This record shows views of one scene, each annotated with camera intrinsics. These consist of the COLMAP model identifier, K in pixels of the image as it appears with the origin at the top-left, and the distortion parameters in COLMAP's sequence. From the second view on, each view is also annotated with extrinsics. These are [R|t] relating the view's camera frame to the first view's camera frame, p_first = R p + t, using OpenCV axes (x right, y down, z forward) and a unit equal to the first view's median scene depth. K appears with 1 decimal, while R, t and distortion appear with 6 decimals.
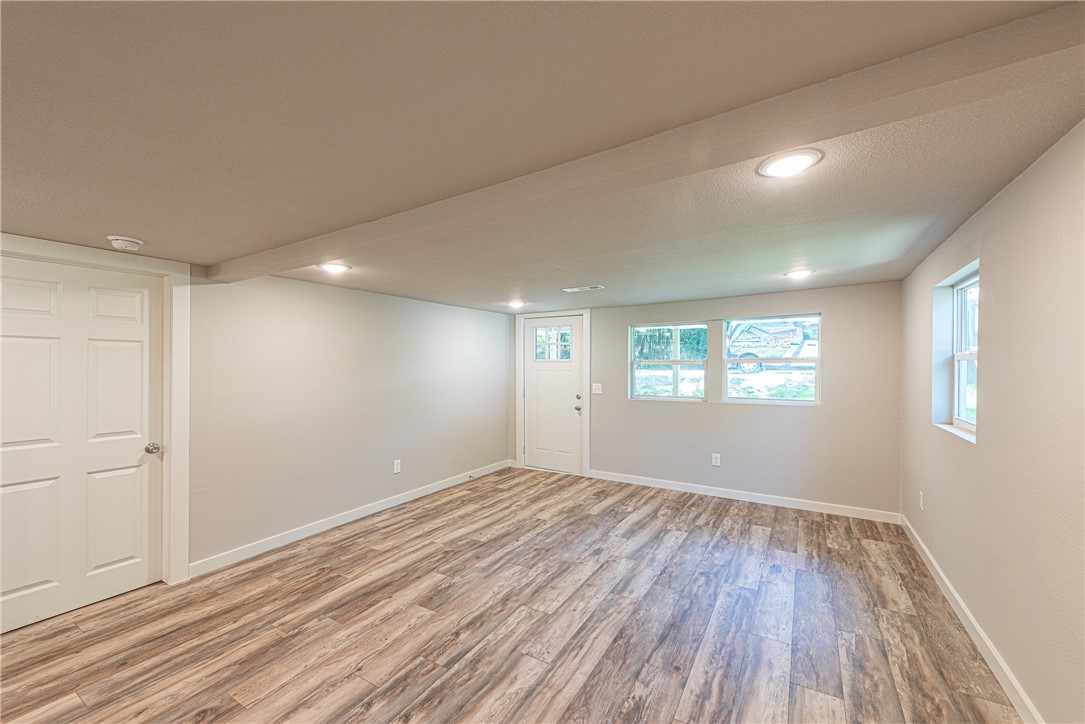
lens RADIAL K [[425.5, 0, 545.1], [0, 425.5, 363.0], [0, 0, 1]] dist [0.012861, -0.002728]
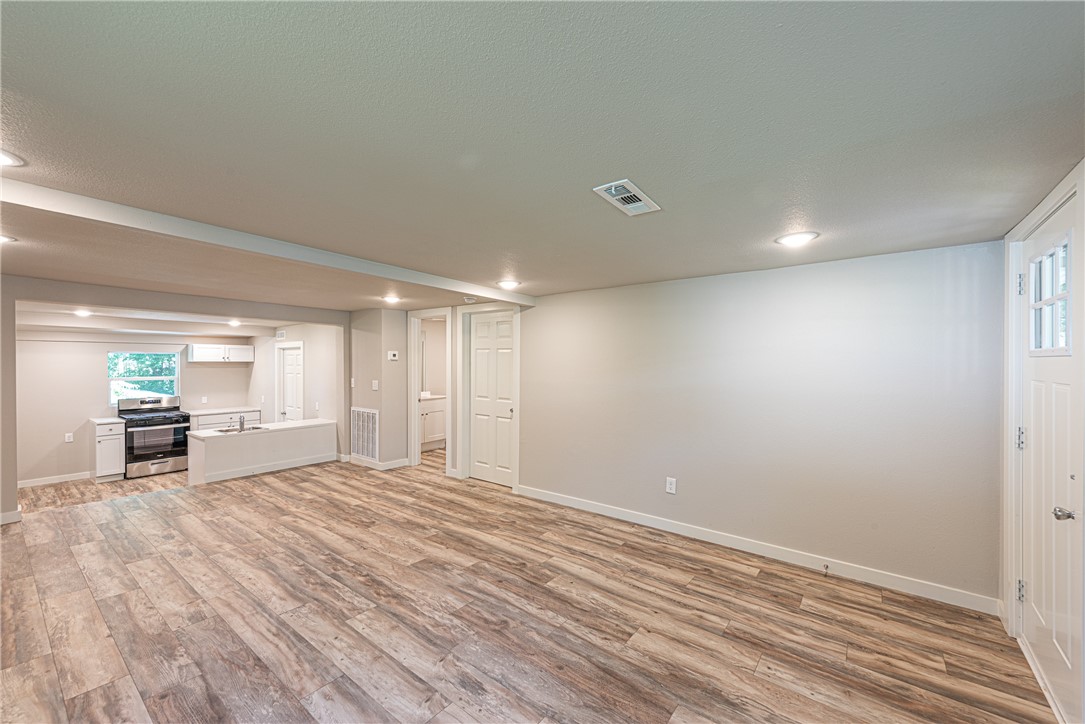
lens RADIAL K [[425.5, 0, 547.9], [0, 425.5, 363.7], [0, 0, 1]] dist [0.012861, -0.002728]
pose [[-0.103544, 0.004115, -0.994616, 0.674118], [-0.002967, 0.999986, 0.004446, 0.003676], [0.994620, 0.003412, -0.103530, 1.137485]]
